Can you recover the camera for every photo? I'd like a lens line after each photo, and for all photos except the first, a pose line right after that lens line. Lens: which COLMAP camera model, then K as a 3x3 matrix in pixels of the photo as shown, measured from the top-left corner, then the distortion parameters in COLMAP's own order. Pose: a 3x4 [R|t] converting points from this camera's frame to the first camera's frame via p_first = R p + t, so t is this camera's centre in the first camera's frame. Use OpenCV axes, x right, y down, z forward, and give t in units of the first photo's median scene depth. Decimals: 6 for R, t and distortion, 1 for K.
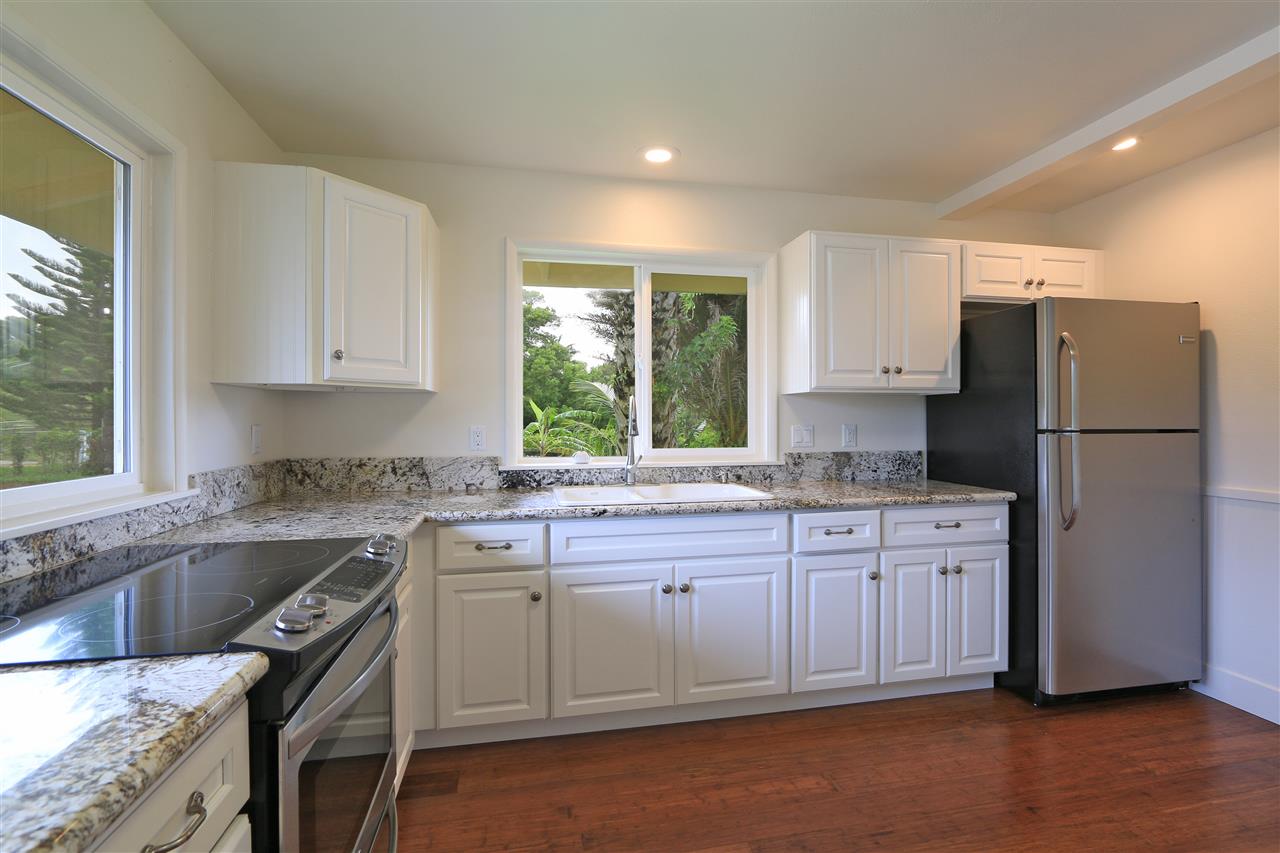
lens RADIAL K [[603.5, 0, 640.0], [0, 603.5, 426.5], [0, 0, 1]] dist [-0.002810, 0.000060]
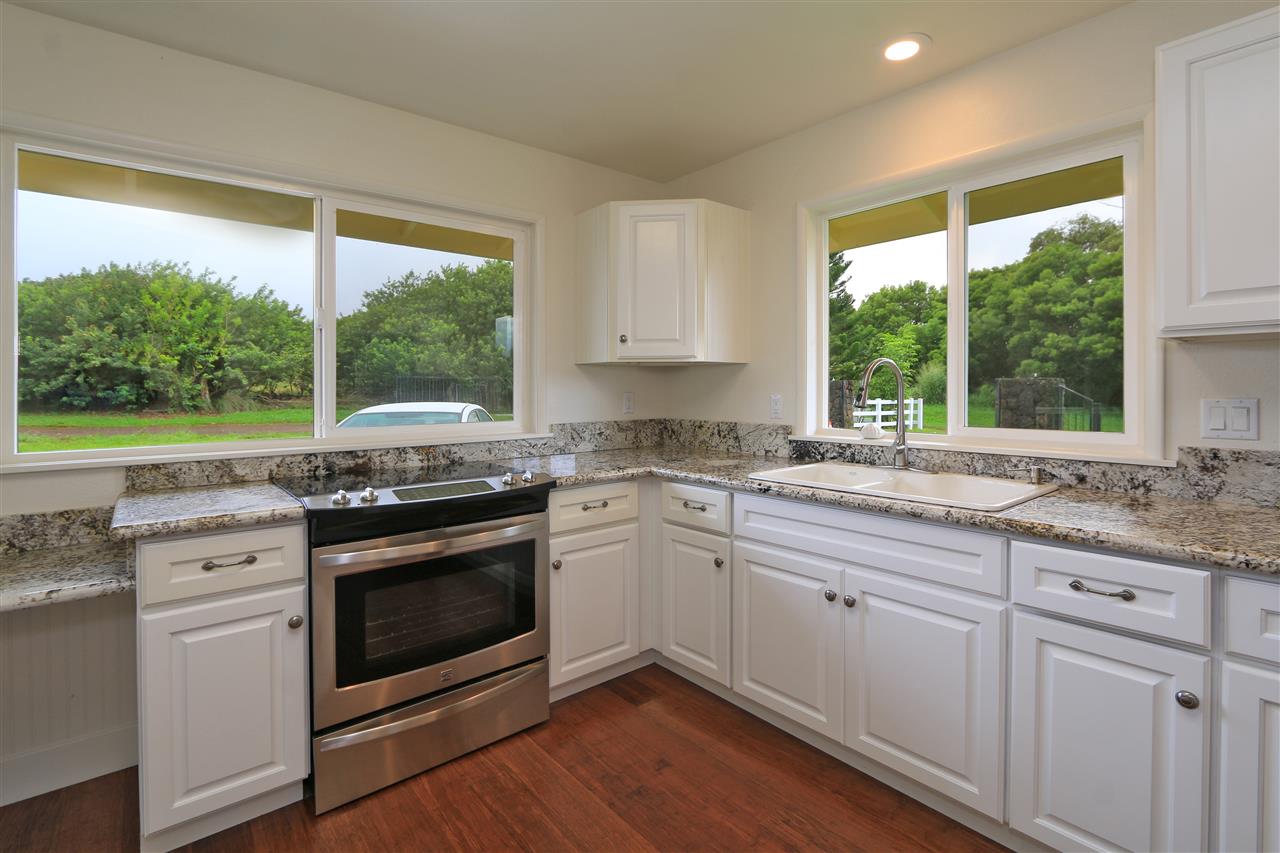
lens RADIAL K [[594.1, 0, 641.4], [0, 594.1, 399.6], [0, 0, 1]] dist [-0.000969, 0.000280]
pose [[0.498282, 0.014439, -0.866895, 0.579115], [-0.008373, 0.999895, 0.011841, -0.002499], [0.866974, 0.001358, 0.498351, 0.360181]]
